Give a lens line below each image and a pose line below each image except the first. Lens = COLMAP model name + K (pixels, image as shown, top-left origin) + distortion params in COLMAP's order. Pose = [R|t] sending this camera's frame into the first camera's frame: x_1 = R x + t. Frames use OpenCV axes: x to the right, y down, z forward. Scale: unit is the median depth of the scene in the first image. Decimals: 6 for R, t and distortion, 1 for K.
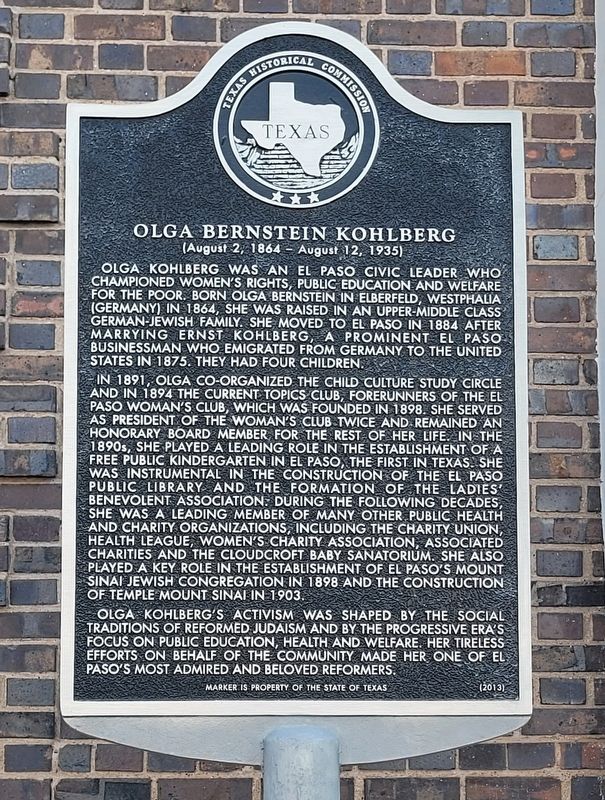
lens RADIAL K [[744.3, 0, 303.2], [0, 744.3, 399.0], [0, 0, 1]] dist [0.012966, 0.000000]
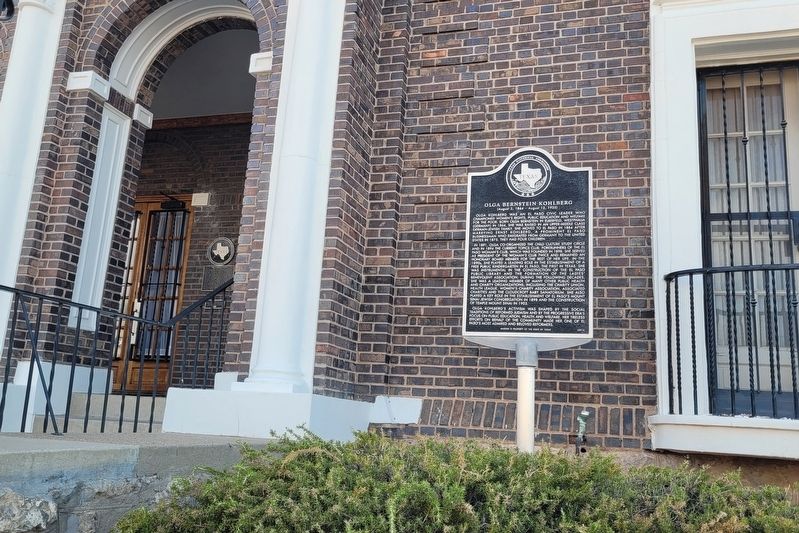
lens RADIAL K [[824.1, 0, 400.5], [0, 824.1, 266.6], [0, 0, 1]] dist [0.005621, 0.000000]
pose [[0.924459, -0.015258, -0.380975, 0.939309], [-0.038143, 0.990485, -0.132226, 0.631412], [0.379368, 0.136770, 0.915081, -2.853812]]
